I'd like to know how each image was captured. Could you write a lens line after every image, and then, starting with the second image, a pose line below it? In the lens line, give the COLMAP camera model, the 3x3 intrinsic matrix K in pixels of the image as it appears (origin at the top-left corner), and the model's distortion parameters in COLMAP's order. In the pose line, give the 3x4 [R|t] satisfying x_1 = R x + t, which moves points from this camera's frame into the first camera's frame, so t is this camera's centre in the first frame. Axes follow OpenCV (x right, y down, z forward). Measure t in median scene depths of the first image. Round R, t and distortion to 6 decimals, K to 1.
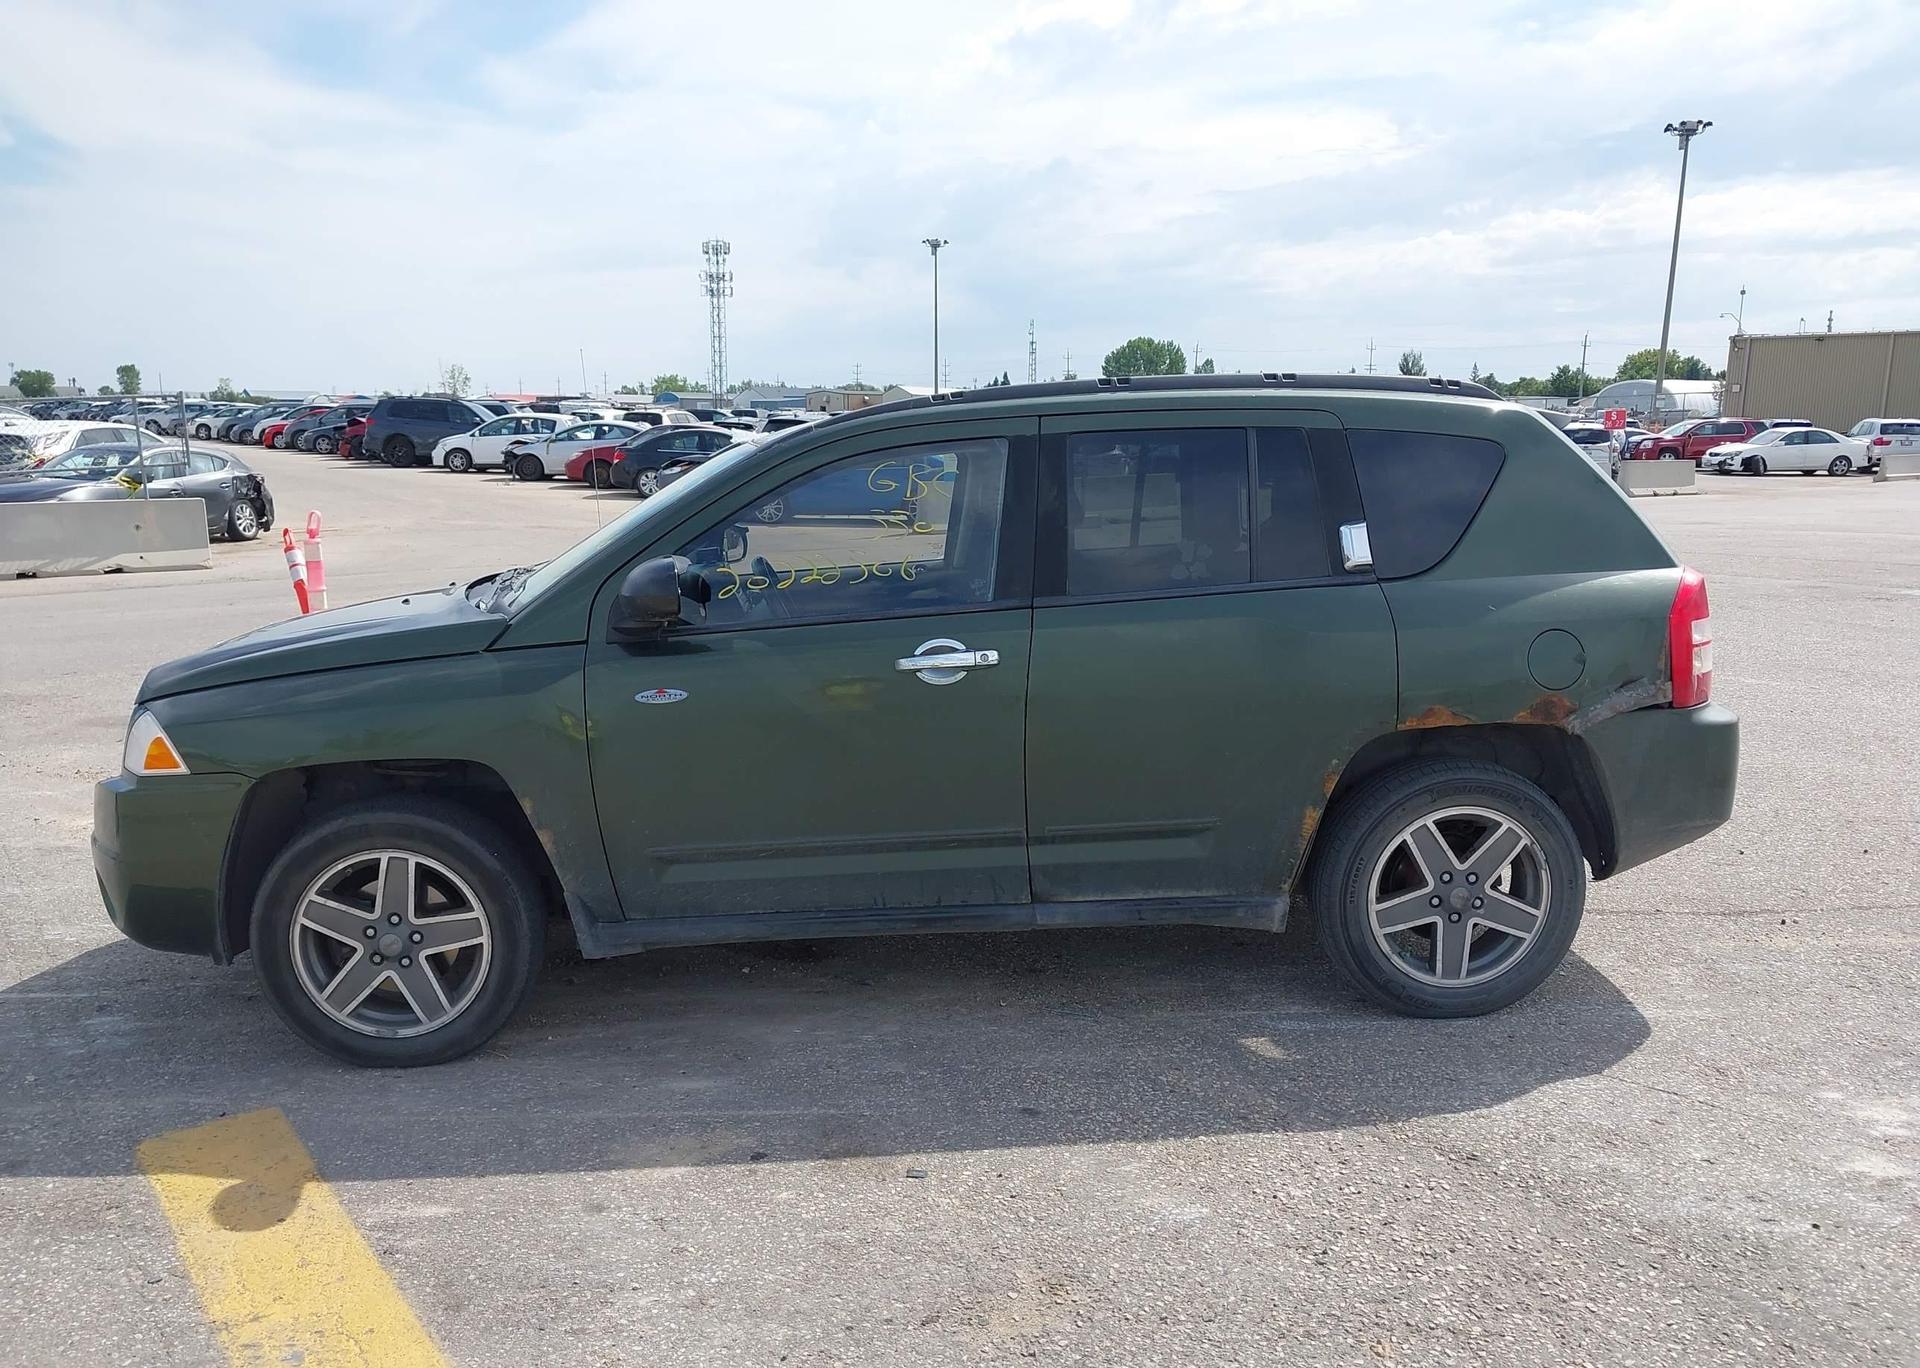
lens RADIAL K [[1522.9, 0, 962.2], [0, 1522.9, 731.2], [0, 0, 1]] dist [0.011019, -0.004179]
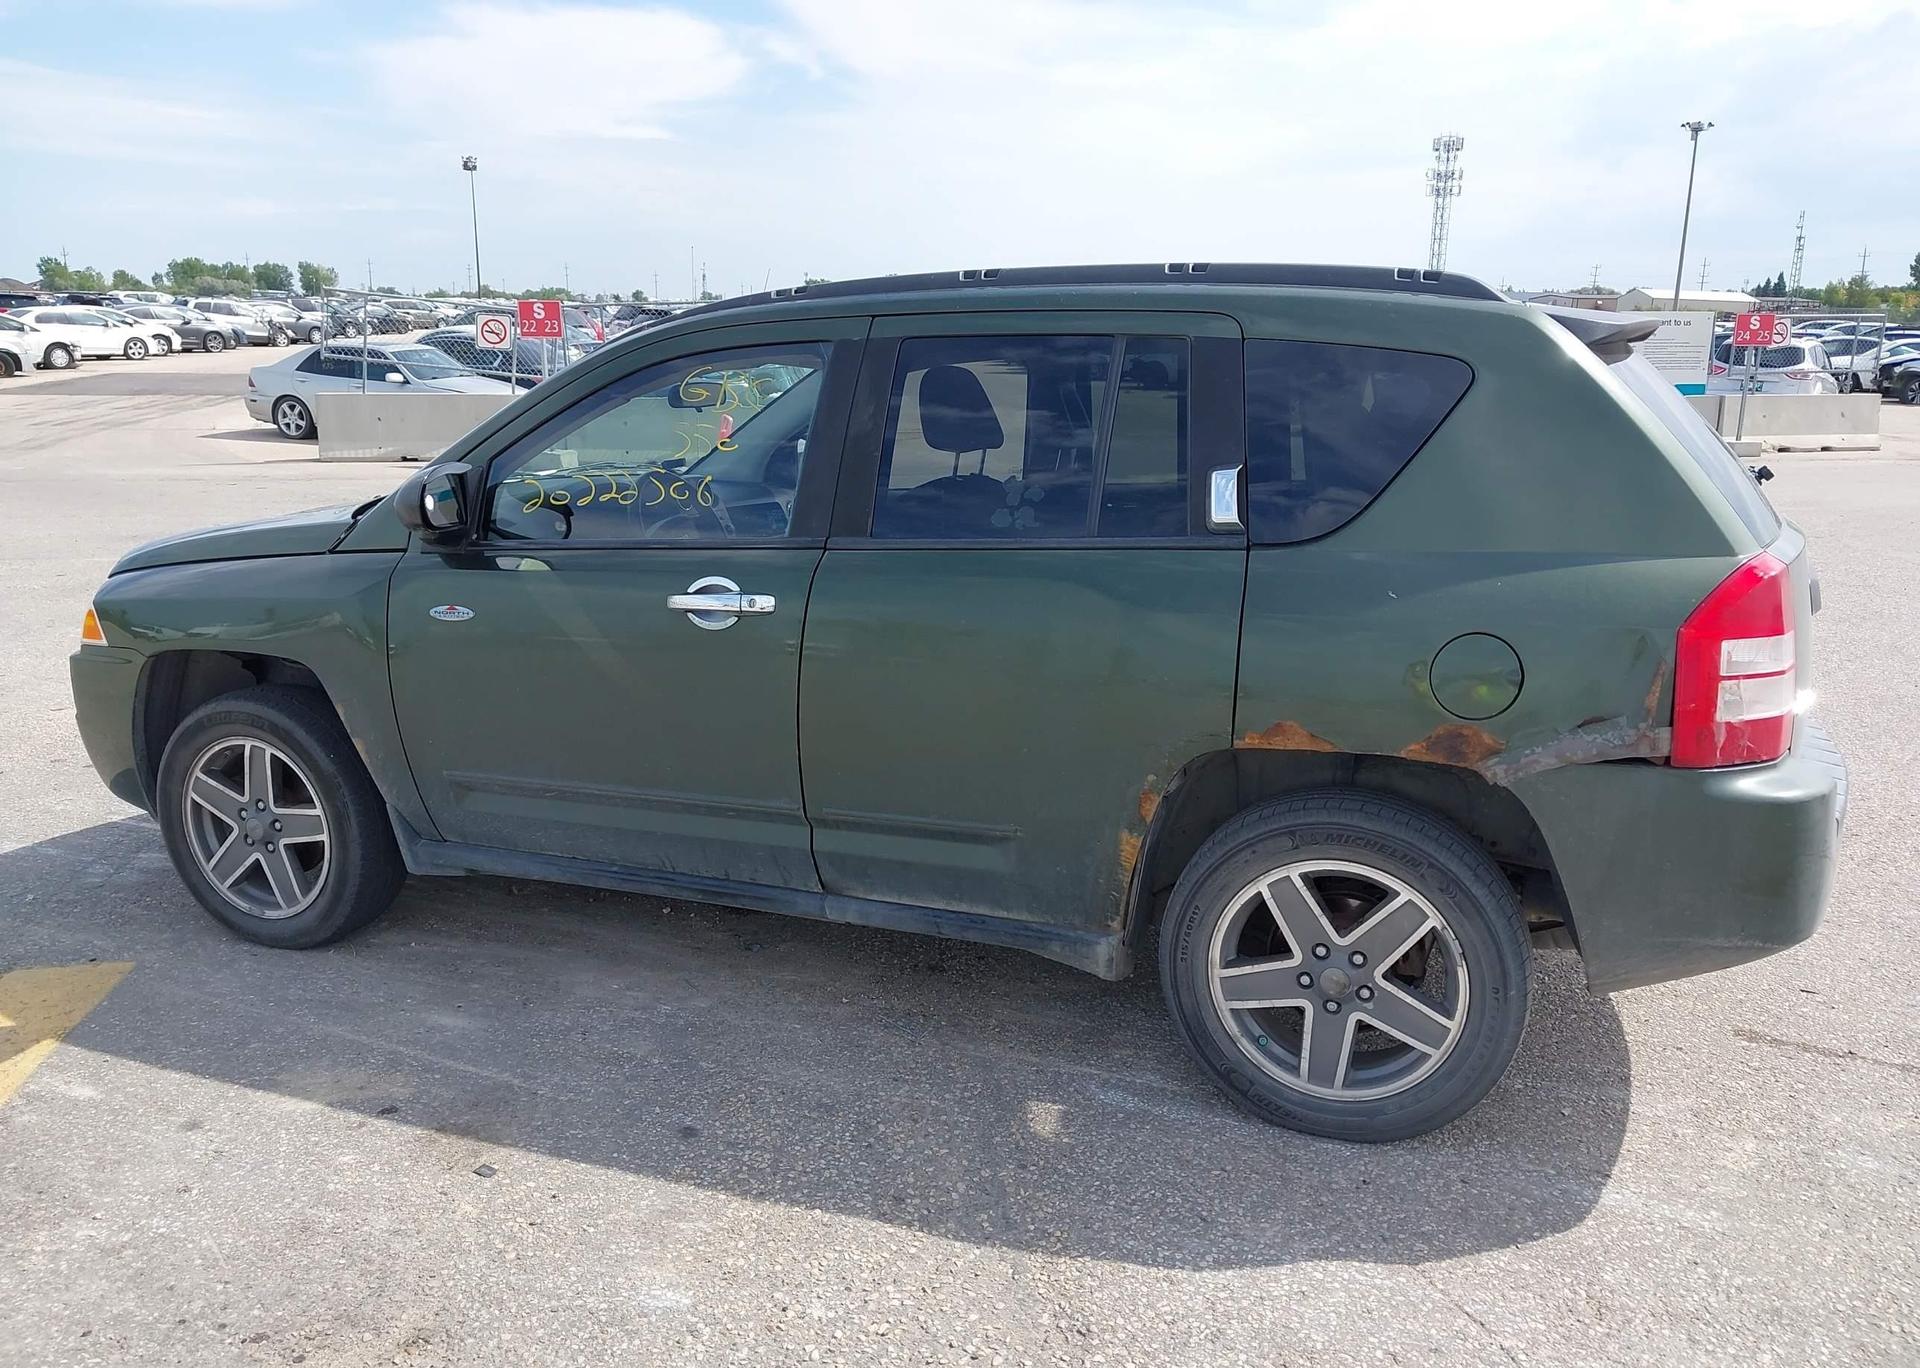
lens RADIAL K [[1514.2, 0, 957.7], [0, 1514.2, 728.4], [0, 0, 1]] dist [0.015972, -0.005151]
pose [[0.897288, 0.121685, -0.424342, 0.463811], [-0.097353, 0.992137, 0.078651, -0.053268], [0.430576, -0.029262, 0.902080, 0.264802]]
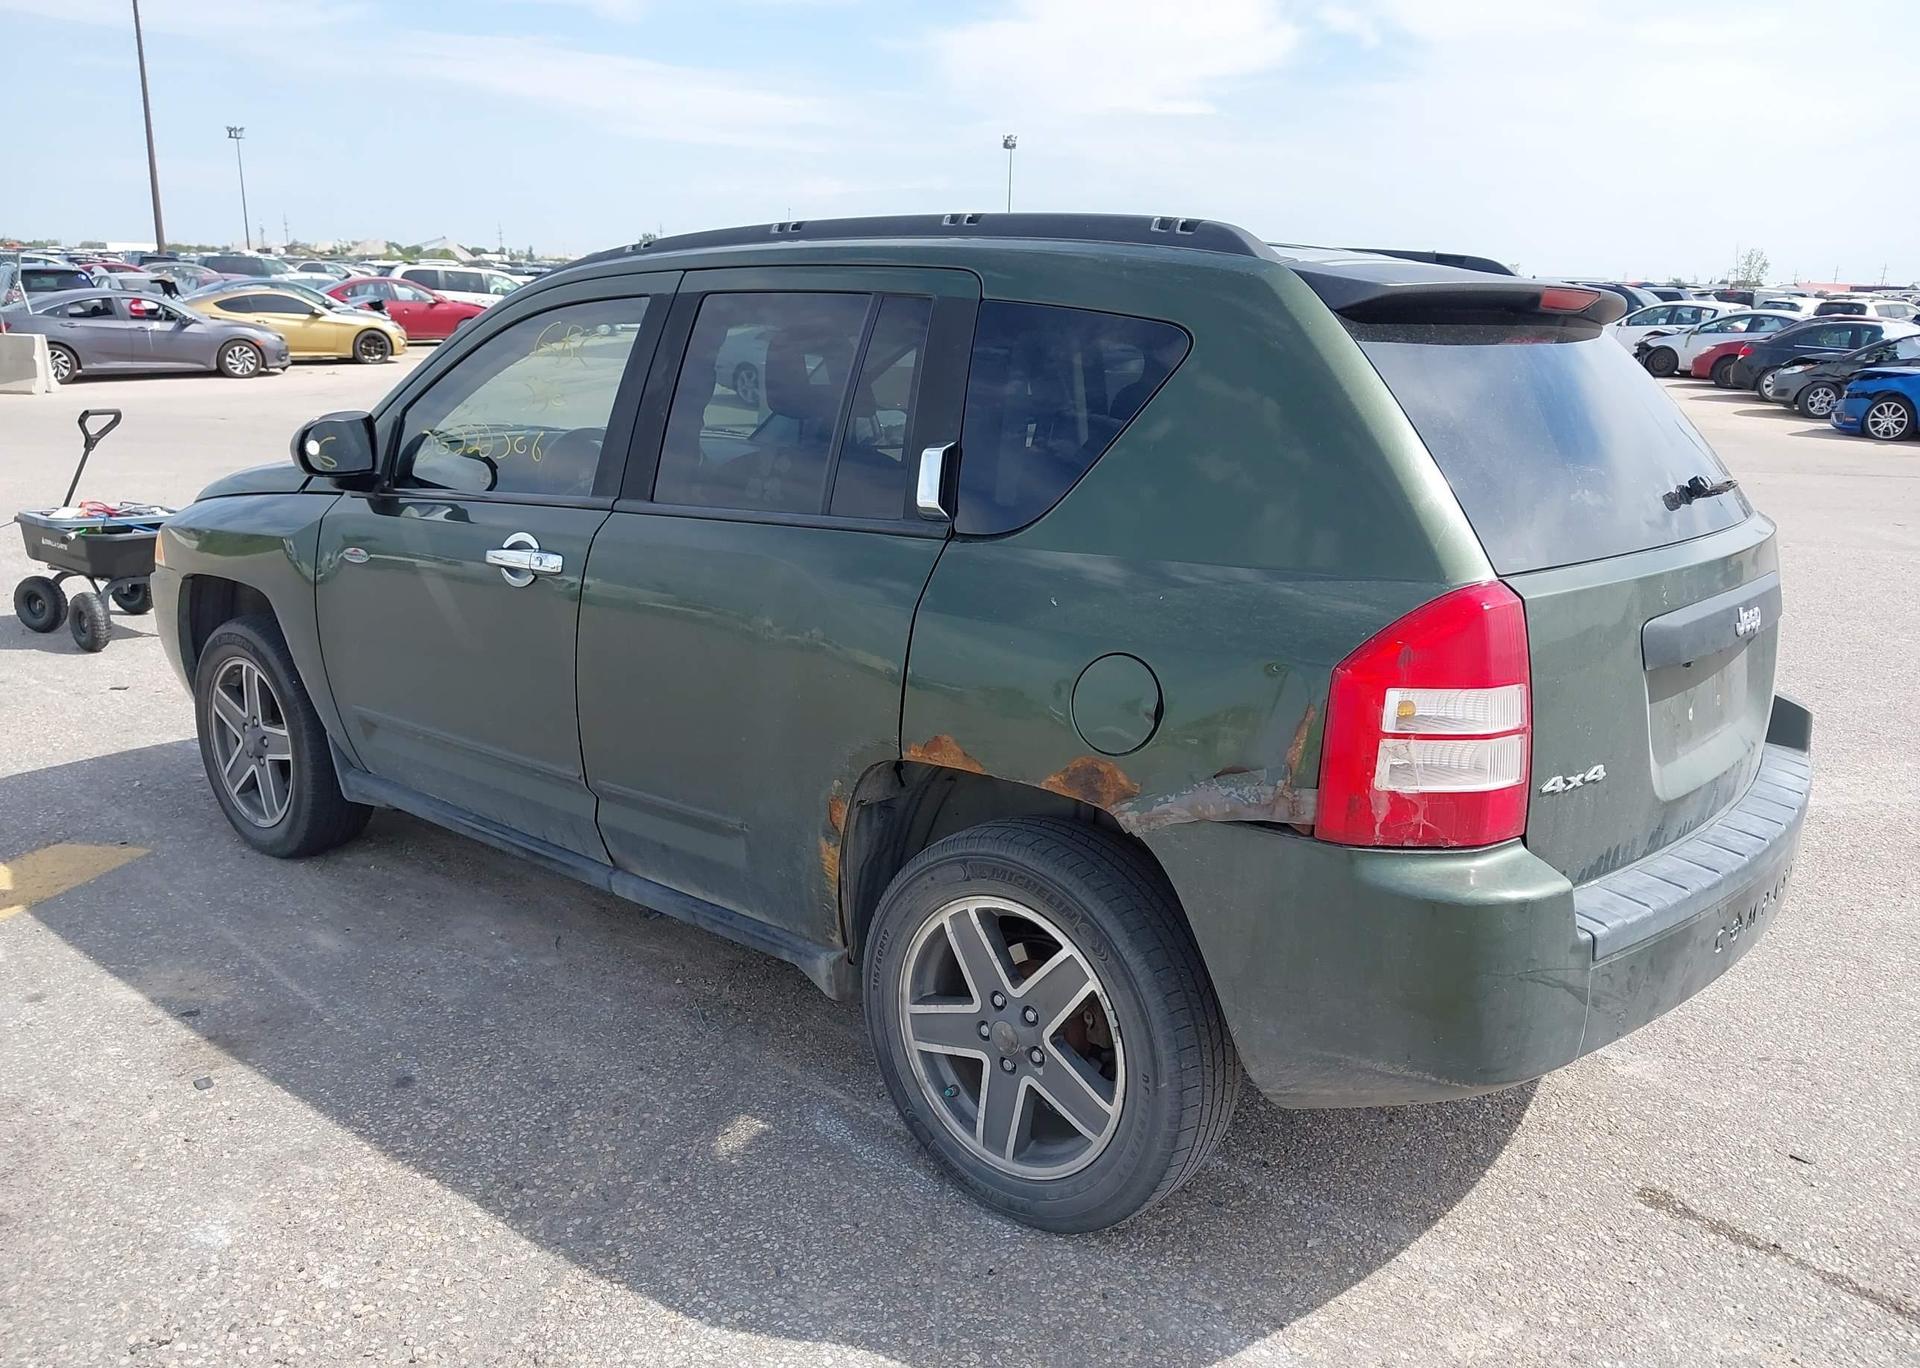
lens RADIAL K [[1522.9, 0, 962.2], [0, 1522.9, 731.2], [0, 0, 1]] dist [0.011019, -0.004179]
pose [[0.704781, 0.211879, -0.677046, 0.730183], [-0.164591, 0.977154, 0.134463, -0.102930], [0.690067, 0.016669, 0.723553, 0.523468]]
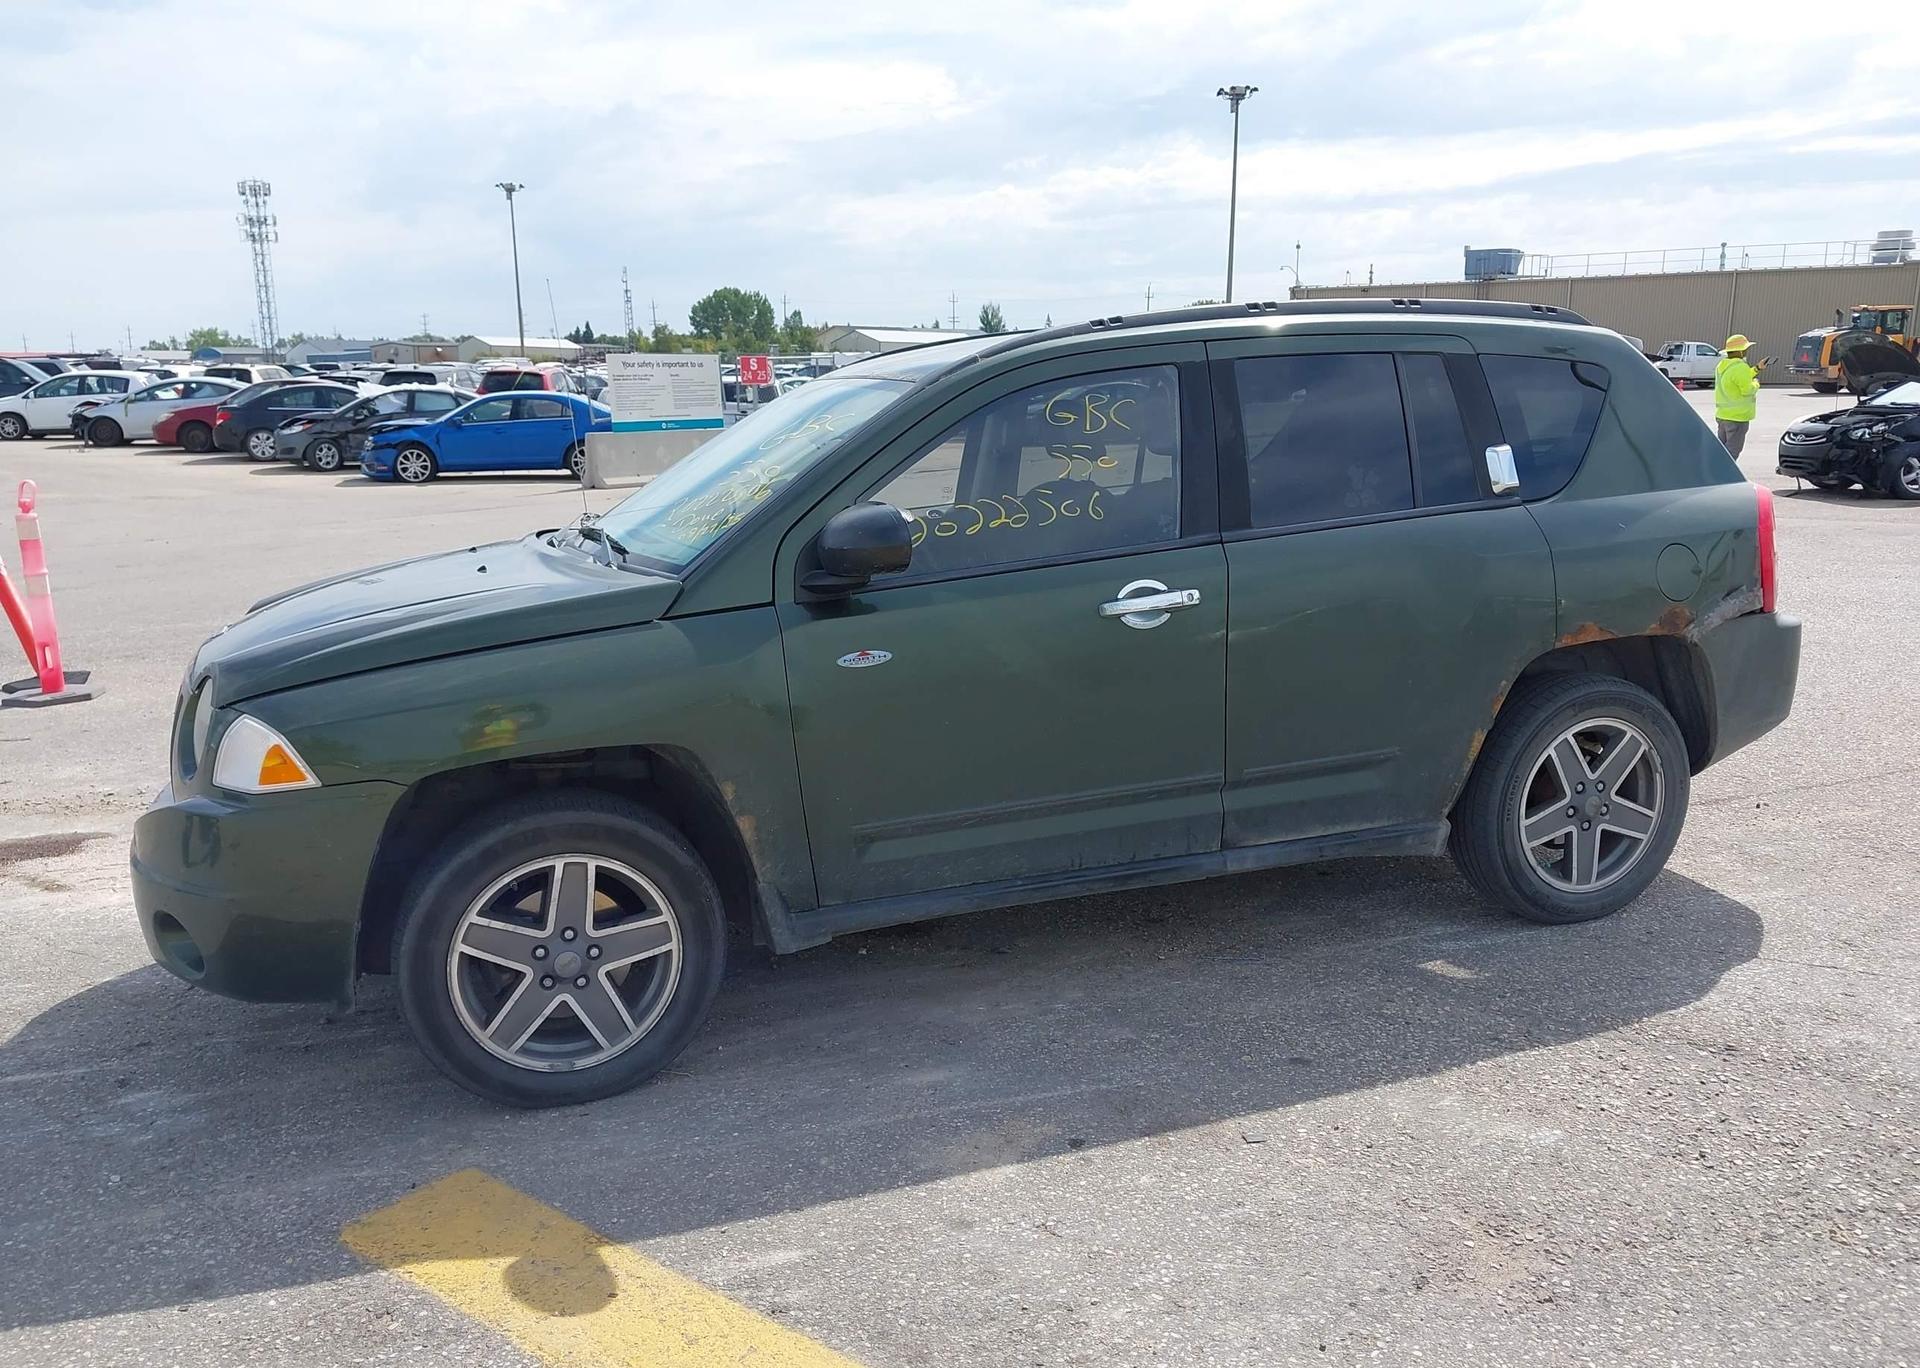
lens RADIAL K [[1525.9, 0, 960.5], [0, 1525.9, 718.5], [0, 0, 1]] dist [0.003890, -0.007155]
pose [[0.964650, -0.070451, 0.253943, -0.354007], [0.064870, 0.997434, 0.030296, -0.010195], [-0.255426, -0.012751, 0.966745, 0.104443]]
